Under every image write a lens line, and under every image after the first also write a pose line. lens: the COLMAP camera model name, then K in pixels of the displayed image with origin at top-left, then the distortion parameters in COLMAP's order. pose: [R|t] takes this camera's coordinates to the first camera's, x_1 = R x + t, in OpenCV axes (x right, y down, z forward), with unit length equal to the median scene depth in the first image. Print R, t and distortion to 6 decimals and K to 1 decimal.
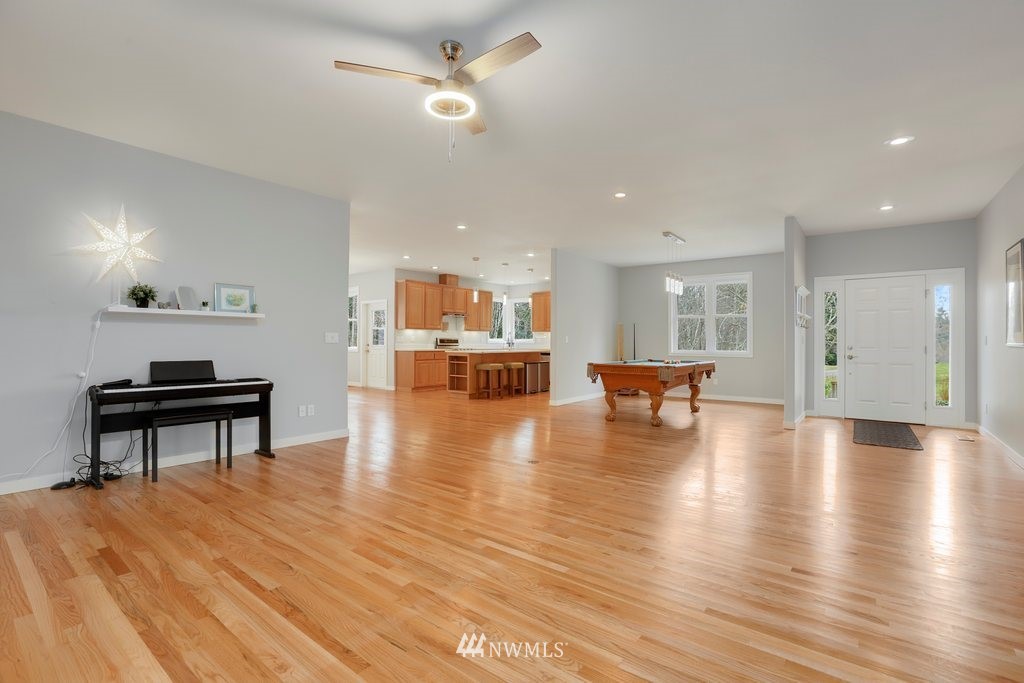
lens RADIAL K [[470.7, 0, 512.4], [0, 470.7, 340.3], [0, 0, 1]] dist [-0.030361, 0.007444]
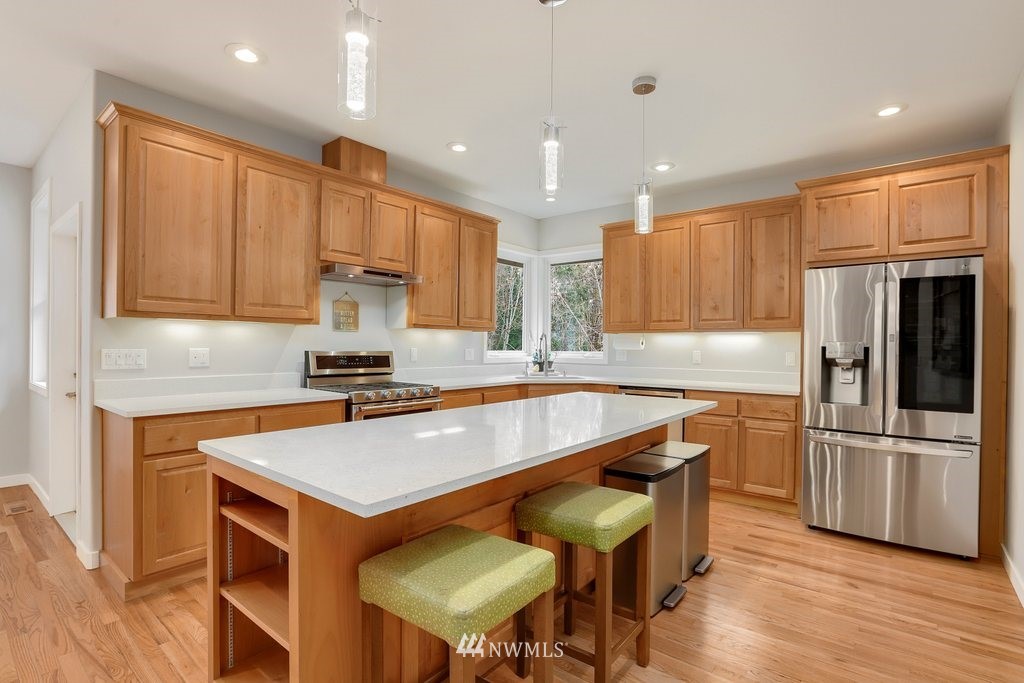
lens RADIAL K [[491.9, 0, 514.9], [0, 491.9, 345.8], [0, 0, 1]] dist [-0.035273, 0.006889]
pose [[0.999728, 0.003918, -0.022982, -0.023675], [-0.003856, 0.999989, 0.002737, -0.011112], [0.022992, -0.002648, 0.999732, 0.759135]]
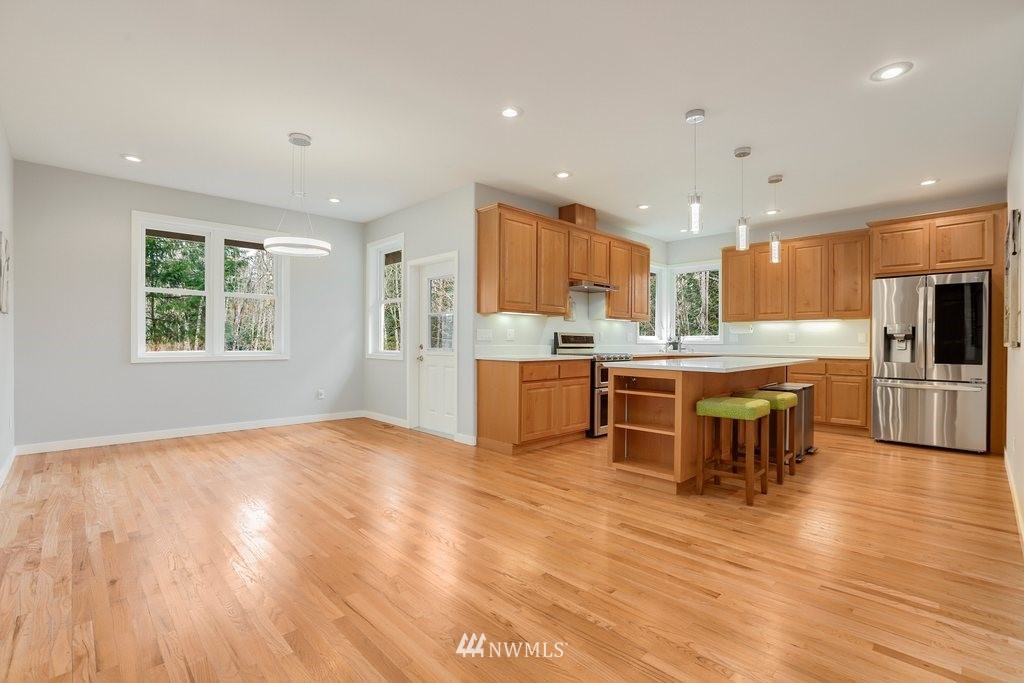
lens RADIAL K [[470.7, 0, 515.8], [0, 470.7, 339.6], [0, 0, 1]] dist [-0.030361, 0.007444]
pose [[0.990835, -0.000362, -0.135074, -0.148338], [0.000188, 0.999999, -0.001300, 0.003121], [0.135075, 0.001263, 0.990835, 0.547255]]
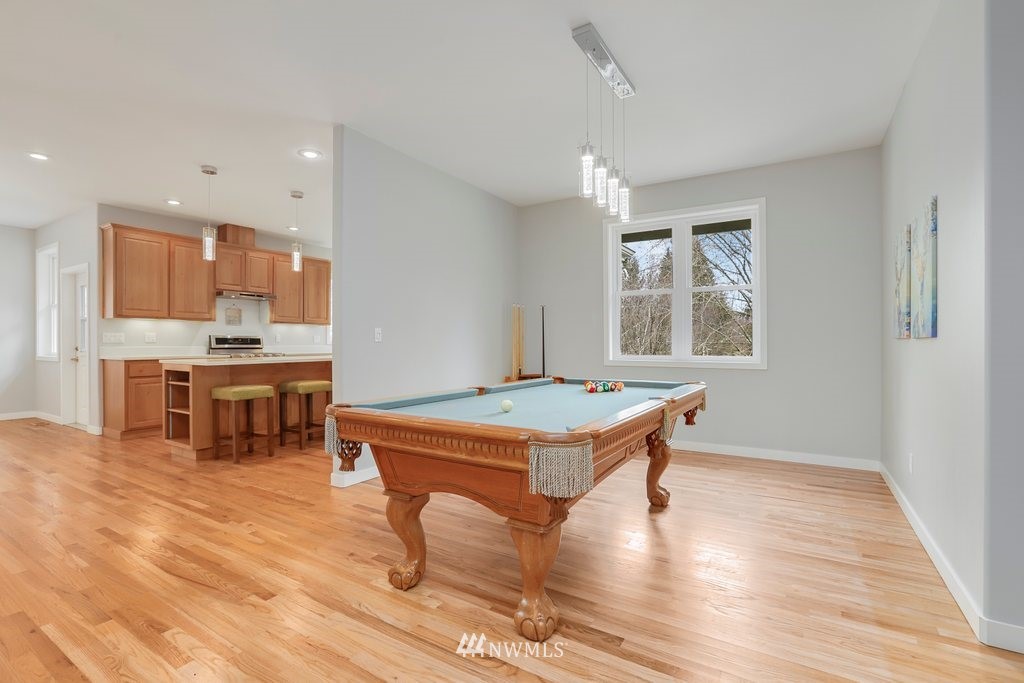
lens RADIAL K [[470.7, 0, 511.7], [0, 470.7, 344.6], [0, 0, 1]] dist [-0.030361, 0.007444]
pose [[0.994705, -0.005683, 0.102616, 0.159958], [0.005133, 0.999971, 0.005617, 0.005014], [-0.102645, -0.005061, 0.994705, 0.438505]]
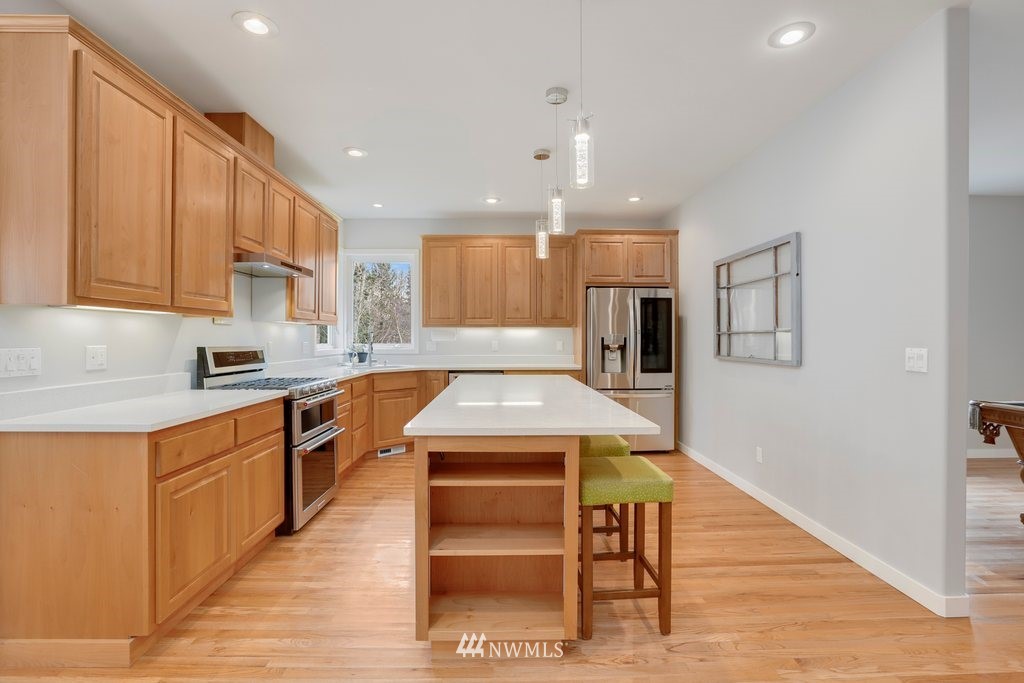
lens RADIAL K [[470.7, 0, 514.4], [0, 470.7, 338.0], [0, 0, 1]] dist [-0.030361, 0.007444]
pose [[0.777565, -0.004973, 0.628783, -0.205696], [0.003280, 0.999987, 0.003853, -0.011898], [-0.628794, -0.000934, 0.777571, 0.756986]]
